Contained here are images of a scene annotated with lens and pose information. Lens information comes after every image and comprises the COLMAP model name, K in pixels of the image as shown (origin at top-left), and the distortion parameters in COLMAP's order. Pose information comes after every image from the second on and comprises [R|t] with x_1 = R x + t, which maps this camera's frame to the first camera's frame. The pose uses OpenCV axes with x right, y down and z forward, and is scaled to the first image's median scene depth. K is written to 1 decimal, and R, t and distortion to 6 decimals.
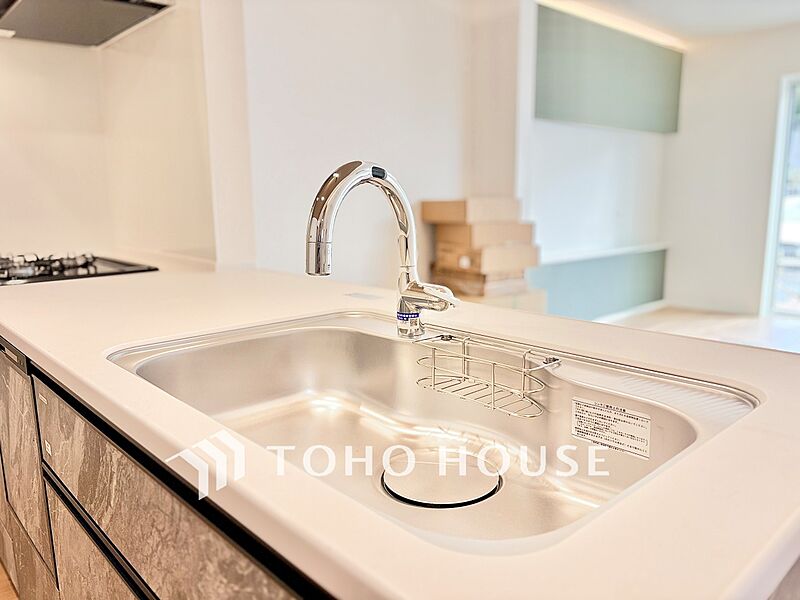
lens RADIAL K [[609.9, 0, 400.0], [0, 609.9, 300.0], [0, 0, 1]] dist [0.010691, 0.002313]
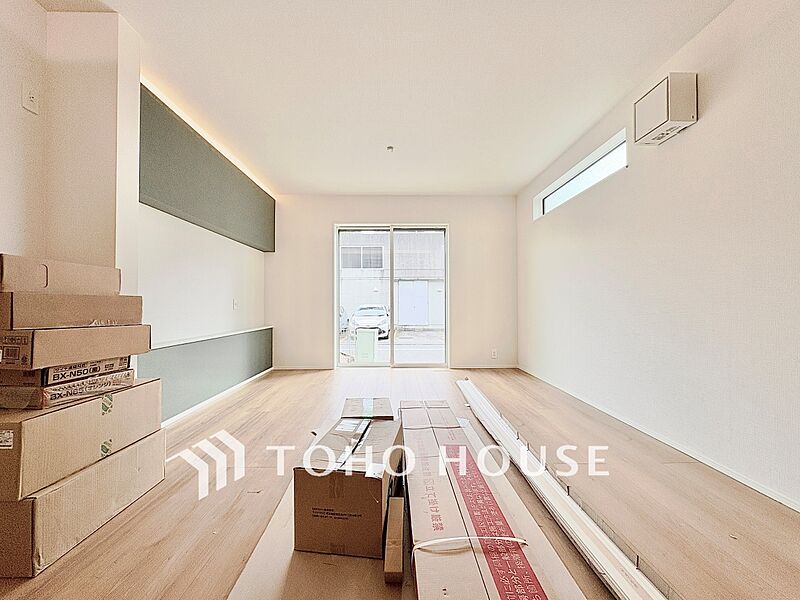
lens RADIAL K [[319.1, 0, 400.0], [0, 319.1, 300.0], [0, 0, 1]] dist [0.000947, -0.000186]
pose [[0.664423, 0.015767, 0.747191, 0.122715], [0.124806, 0.983397, -0.131733, -0.022740], [-0.736862, 0.180781, 0.651423, 0.445243]]
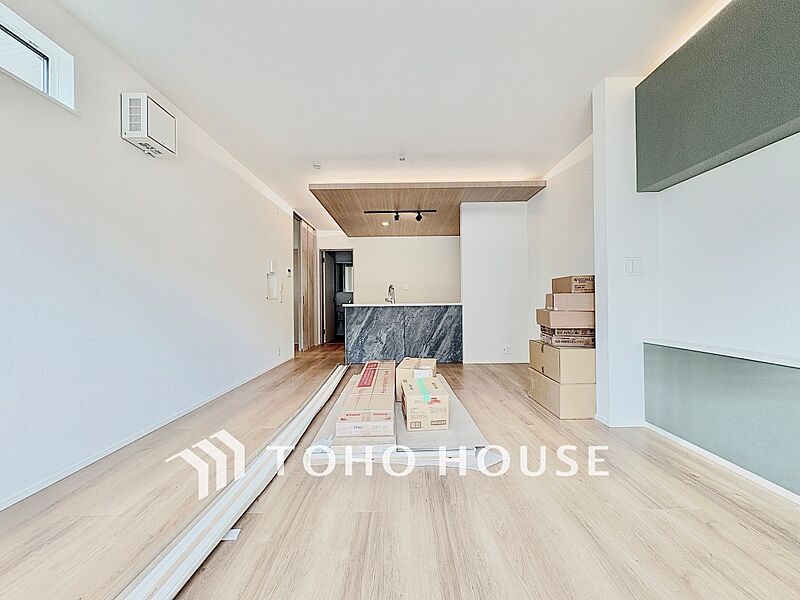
lens RADIAL K [[319.1, 0, 400.0], [0, 319.1, 300.0], [0, 0, 1]] dist [0.000947, -0.000186]
pose [[-0.678525, 0.009114, -0.734521, 0.909276], [-0.108946, 0.987616, 0.112896, -0.147678], [0.726454, 0.156626, -0.669129, 1.161956]]
